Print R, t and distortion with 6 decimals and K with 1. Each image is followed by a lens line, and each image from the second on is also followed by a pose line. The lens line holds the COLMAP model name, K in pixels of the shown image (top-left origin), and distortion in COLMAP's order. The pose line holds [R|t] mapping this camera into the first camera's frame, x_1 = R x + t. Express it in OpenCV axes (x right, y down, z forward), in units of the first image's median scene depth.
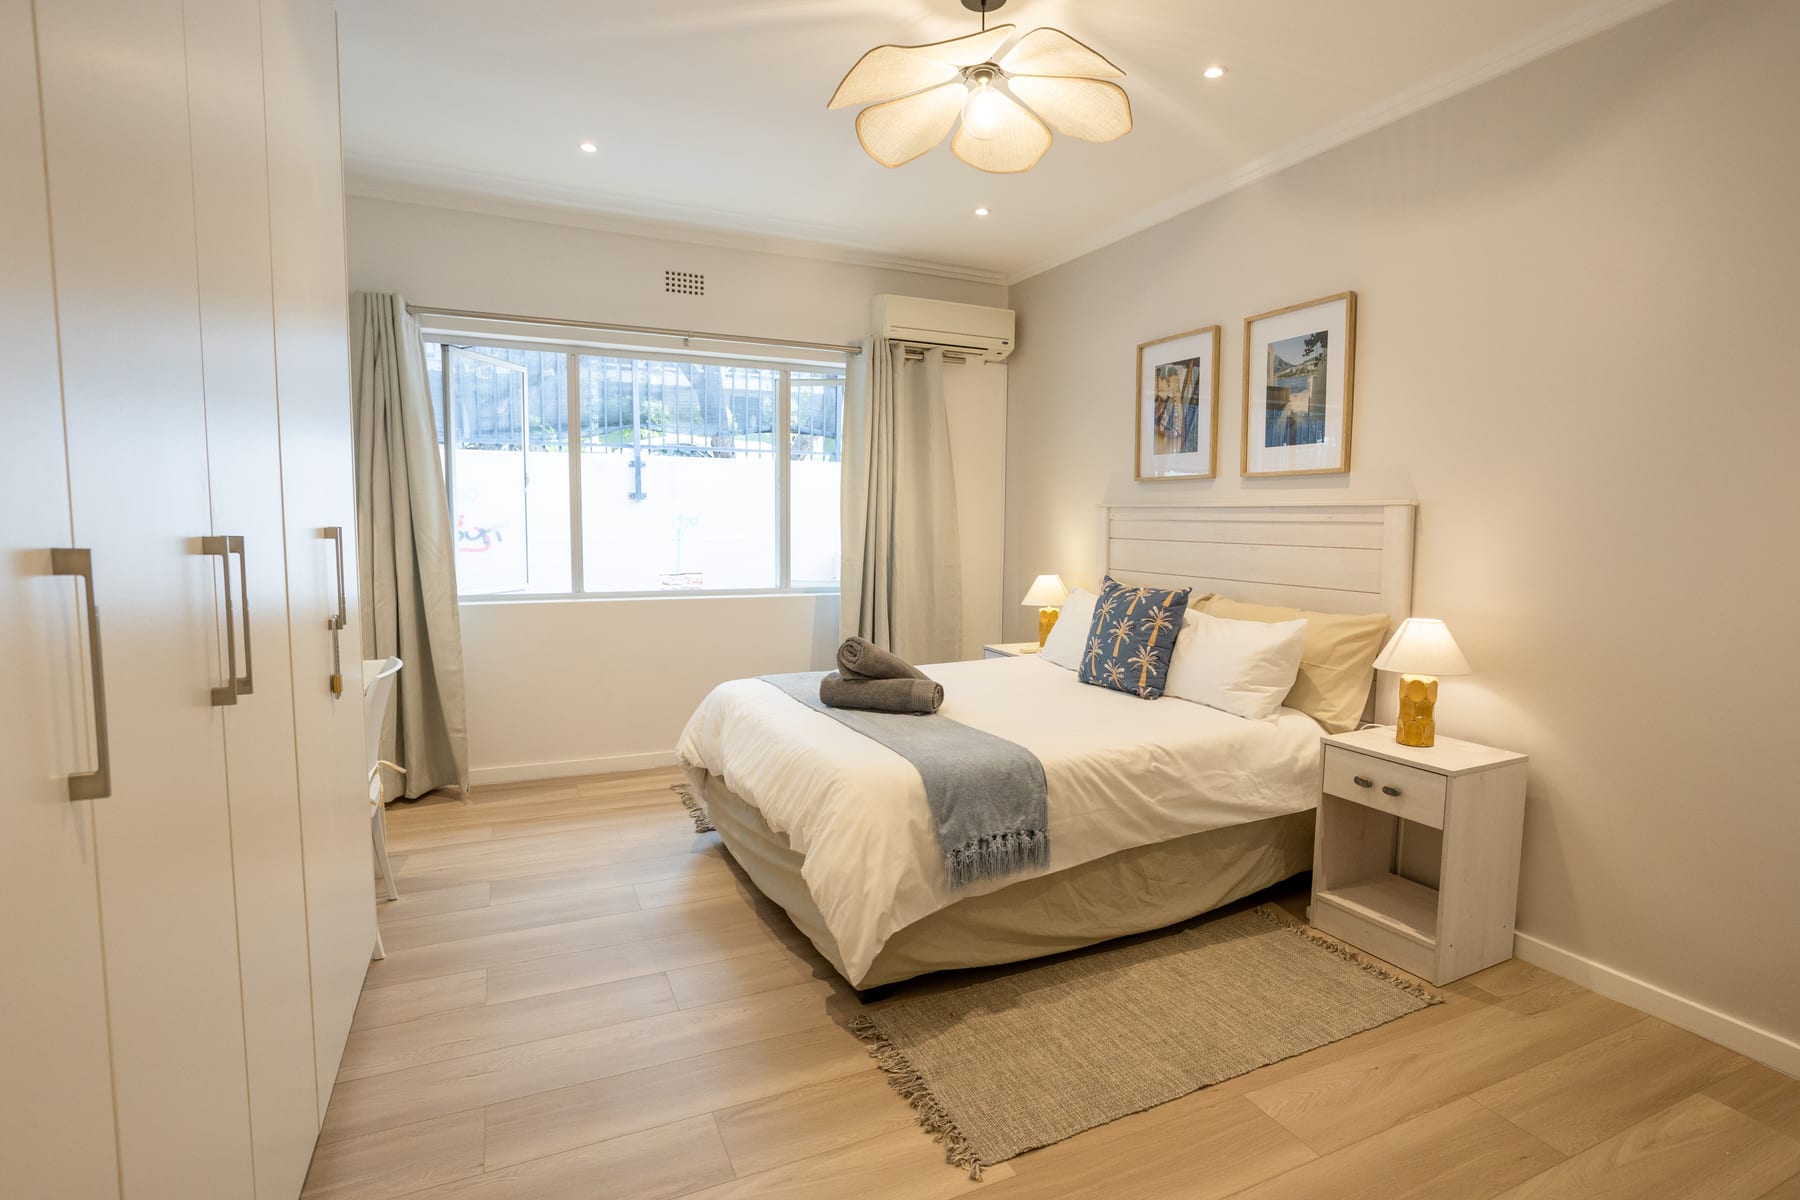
lens RADIAL K [[876.9, 0, 899.8], [0, 876.9, 592.6], [0, 0, 1]] dist [-0.030013, 0.026122]
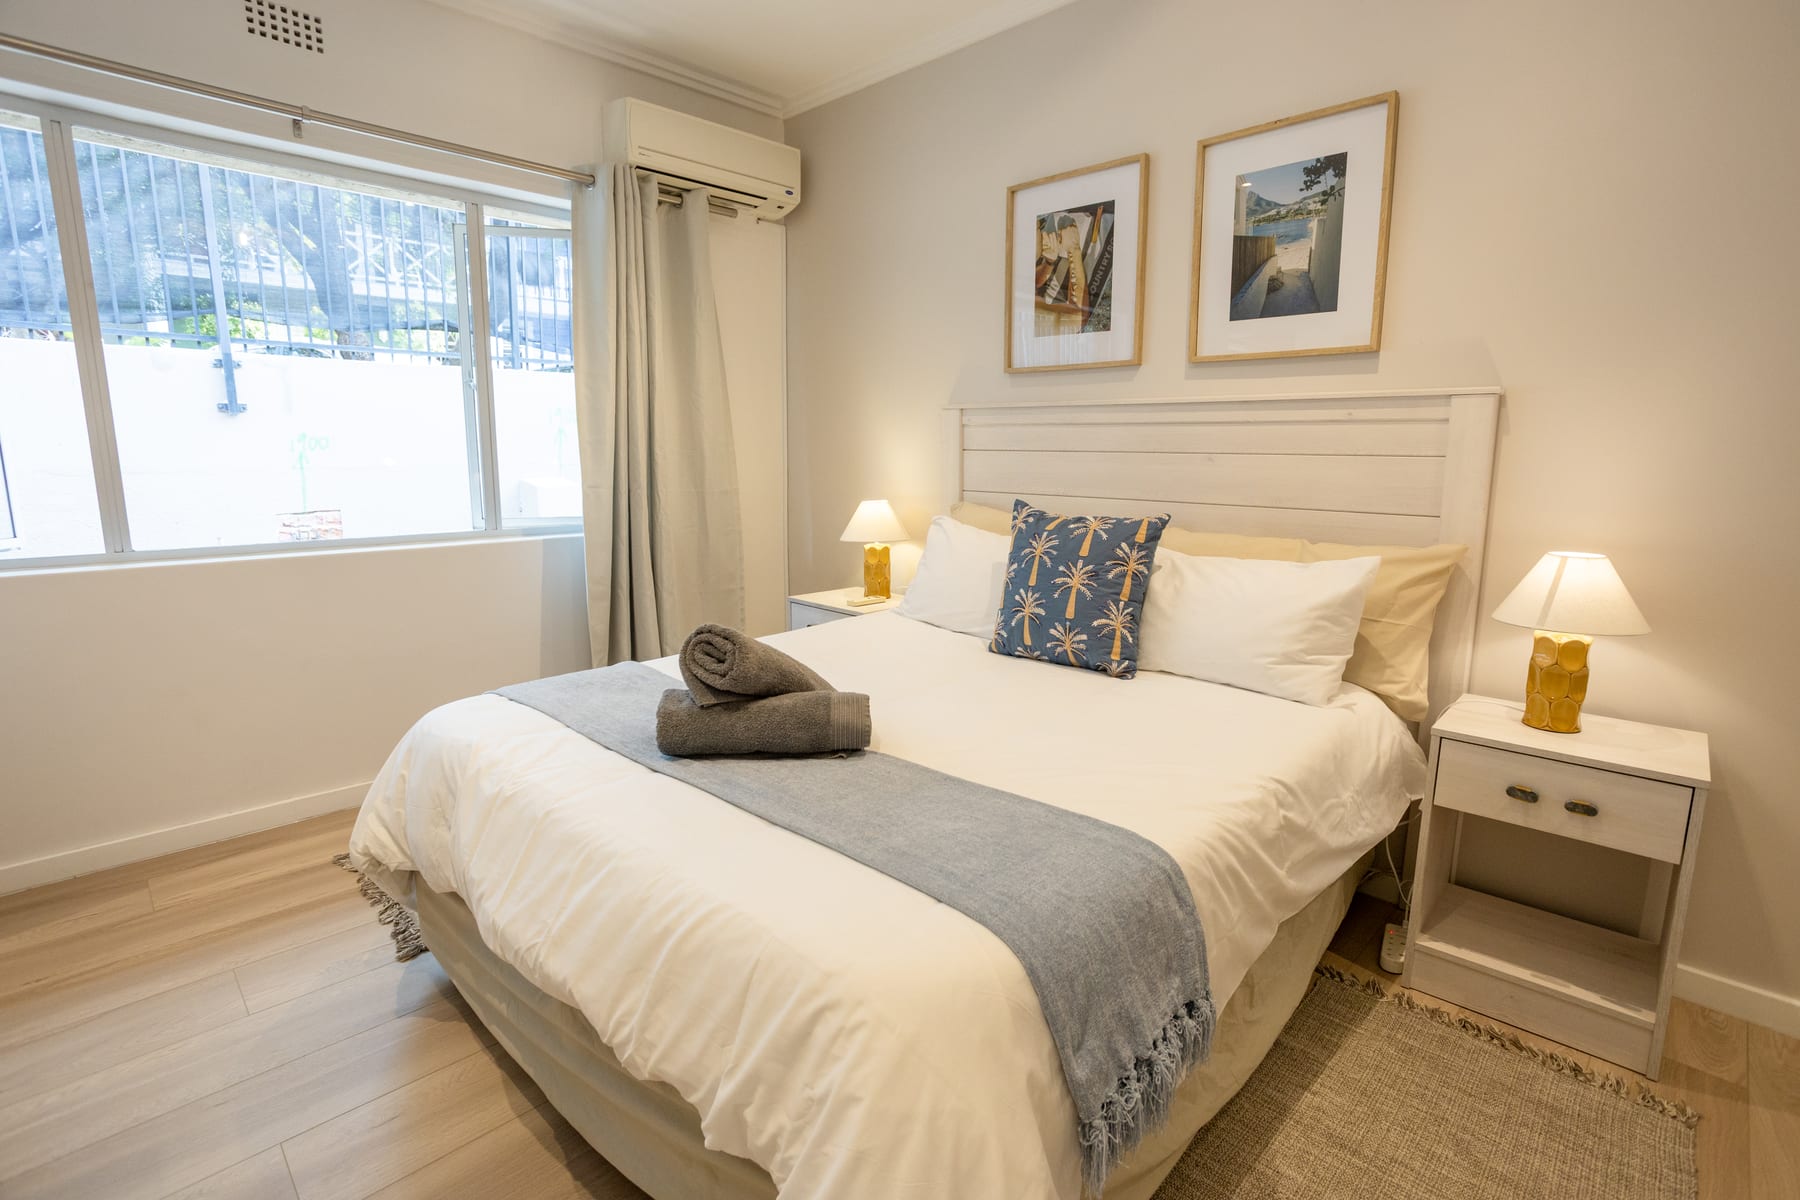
lens RADIAL K [[890.0, 0, 902.8], [0, 890.0, 591.0], [0, 0, 1]] dist [-0.051106, 0.032301]
pose [[0.937779, -0.059330, 0.342126, -0.114208], [0.031127, 0.995691, 0.087348, -0.013044], [-0.345834, -0.071264, 0.935585, 0.396829]]
